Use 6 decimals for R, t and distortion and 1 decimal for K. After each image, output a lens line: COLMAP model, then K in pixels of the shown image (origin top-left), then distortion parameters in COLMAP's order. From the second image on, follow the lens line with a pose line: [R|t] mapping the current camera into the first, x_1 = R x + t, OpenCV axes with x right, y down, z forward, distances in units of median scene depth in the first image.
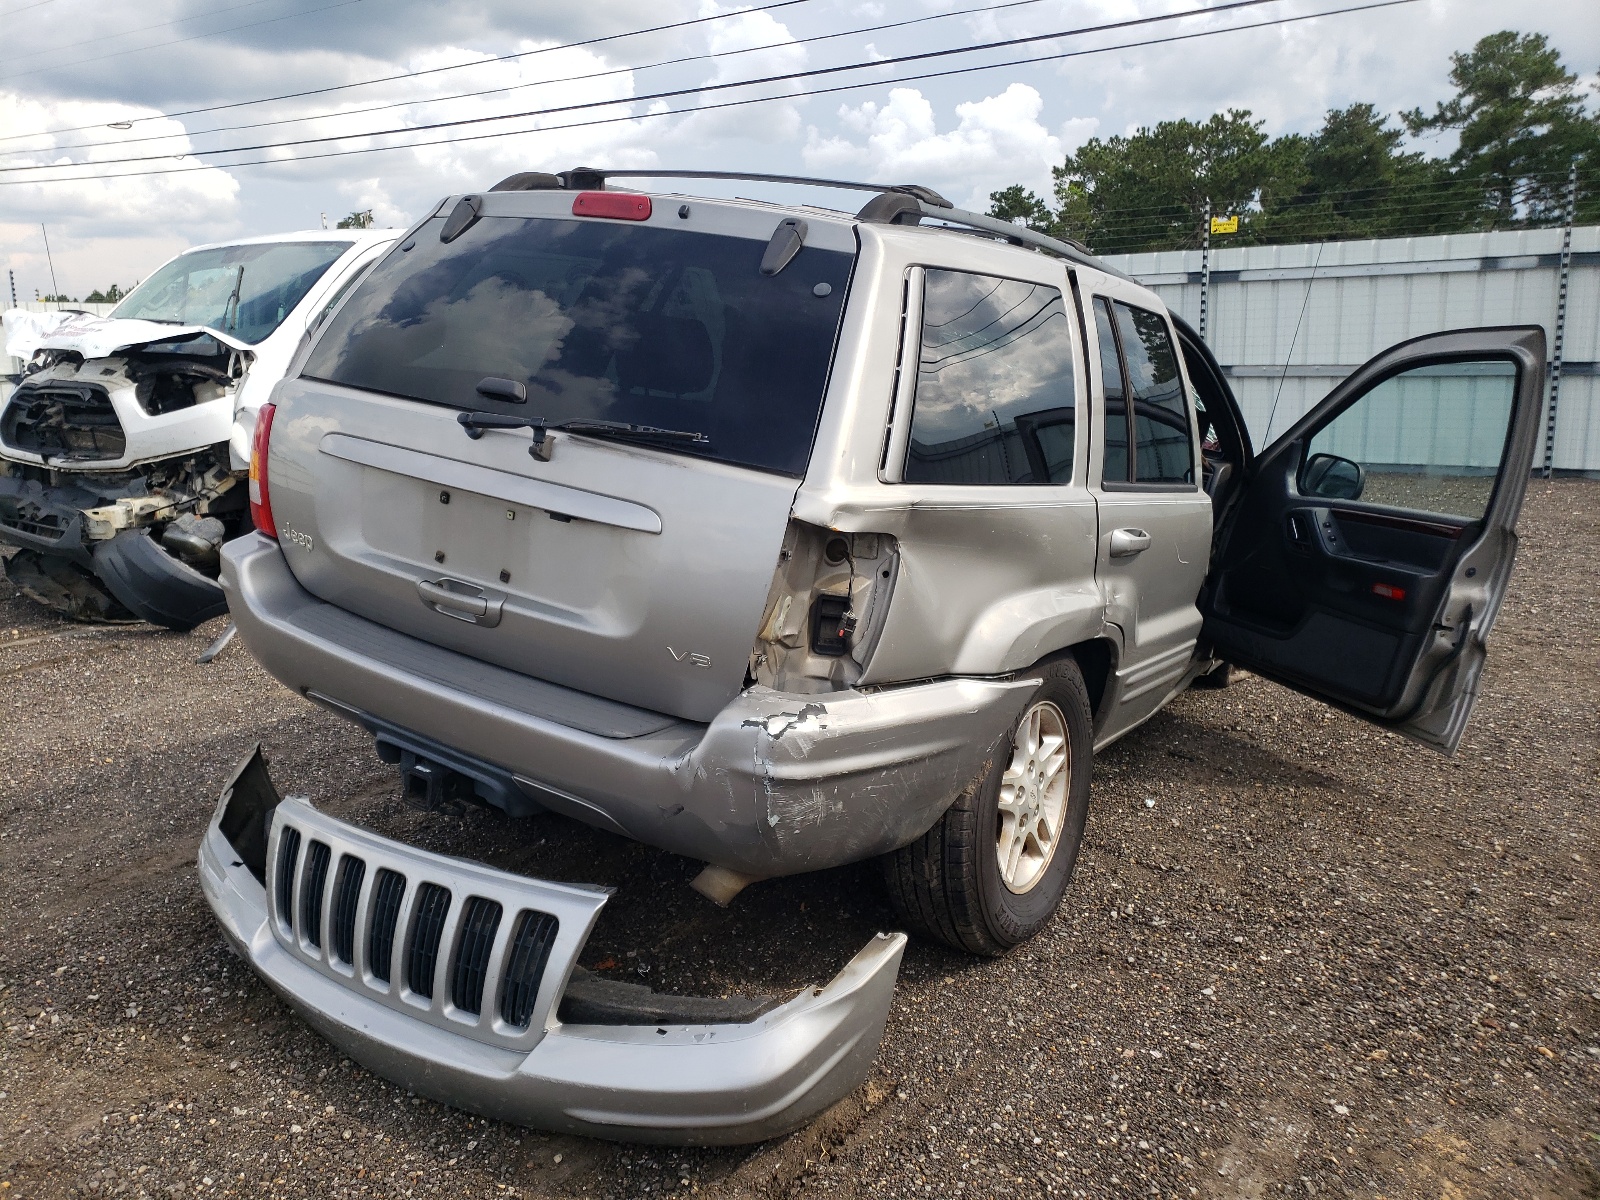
lens RADIAL K [[1220.0, 0, 800.0], [0, 1220.0, 600.0], [0, 0, 1]] dist [0.049952, -0.002818]
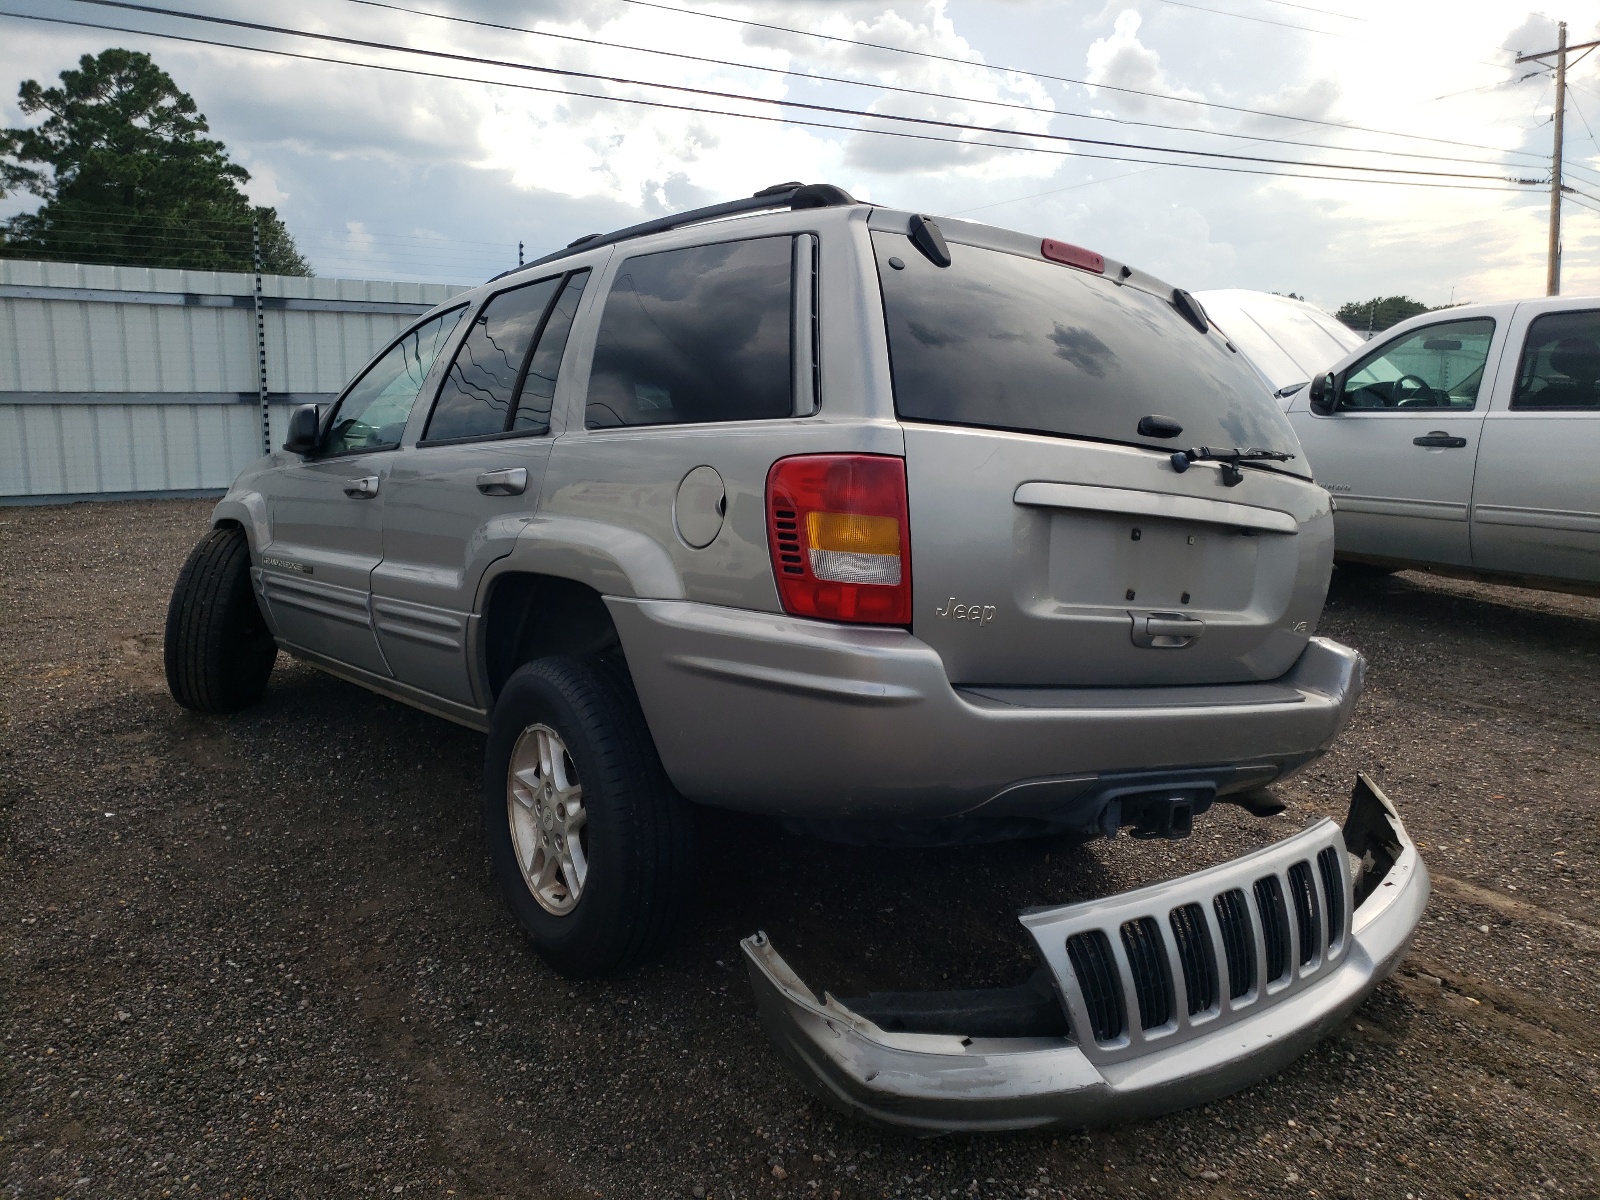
lens RADIAL K [[1209.5, 0, 800.0], [0, 1209.5, 600.0], [0, 0, 1]] dist [-0.009528, -0.001903]
pose [[0.363182, -0.153660, 0.918960, -0.252396], [0.168663, 0.980854, 0.097353, -0.033504], [-0.916325, 0.119637, 0.382145, 0.170791]]
